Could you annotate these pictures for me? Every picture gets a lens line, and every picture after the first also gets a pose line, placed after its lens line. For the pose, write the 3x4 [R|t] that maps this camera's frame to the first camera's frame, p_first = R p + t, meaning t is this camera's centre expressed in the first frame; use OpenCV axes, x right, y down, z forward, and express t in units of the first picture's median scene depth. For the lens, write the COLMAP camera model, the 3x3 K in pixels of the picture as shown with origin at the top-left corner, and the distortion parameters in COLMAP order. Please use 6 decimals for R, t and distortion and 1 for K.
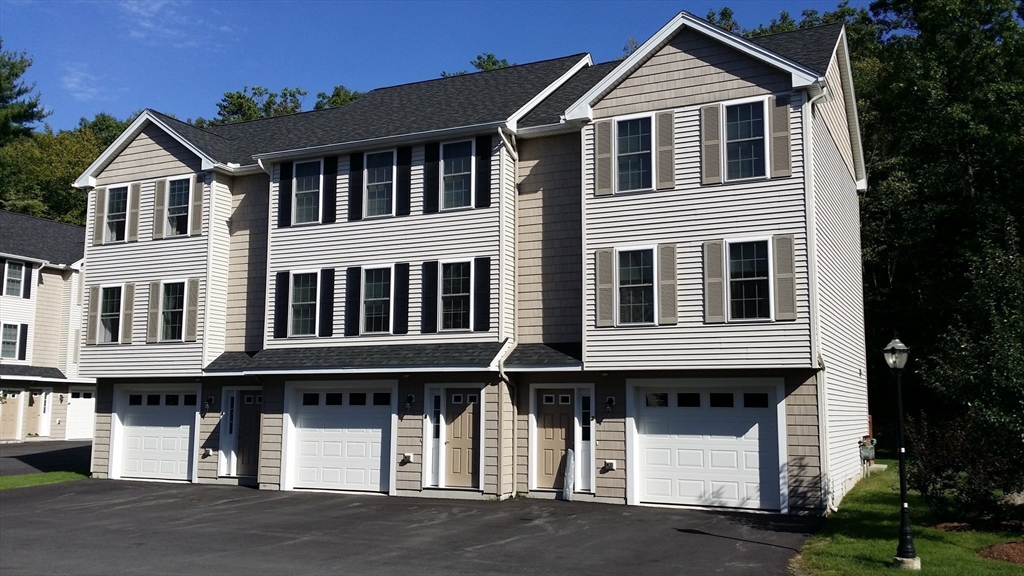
lens RADIAL K [[920.4, 0, 512.0], [0, 920.4, 288.0], [0, 0, 1]] dist [0.052481, -0.007539]
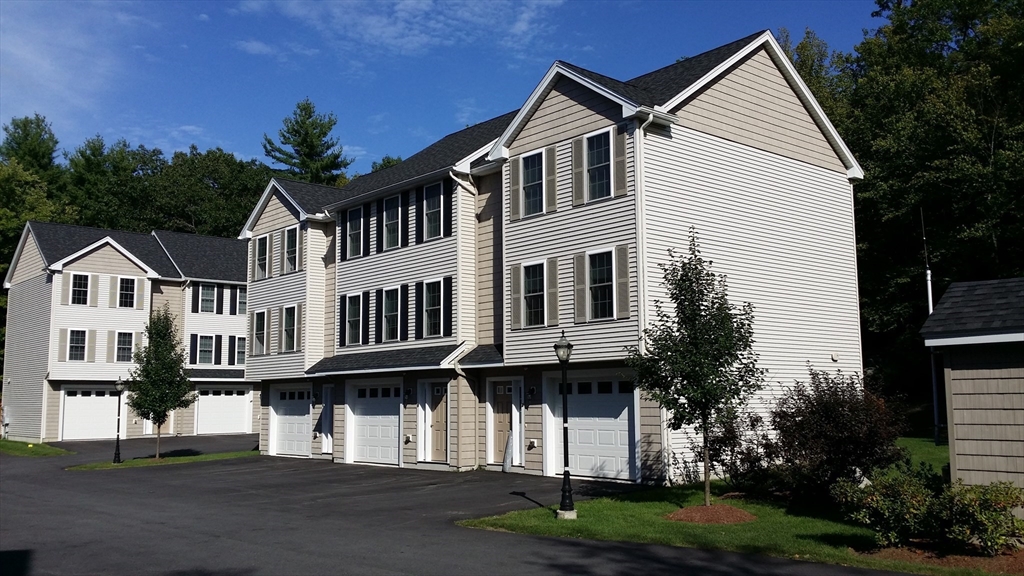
lens RADIAL K [[920.4, 0, 512.0], [0, 920.4, 288.0], [0, 0, 1]] dist [0.052481, -0.007539]
pose [[0.918357, -0.064914, -0.390393, 0.528723], [0.069059, 0.997607, -0.003427, -0.007983], [0.389681, -0.023813, 0.920642, -0.109155]]
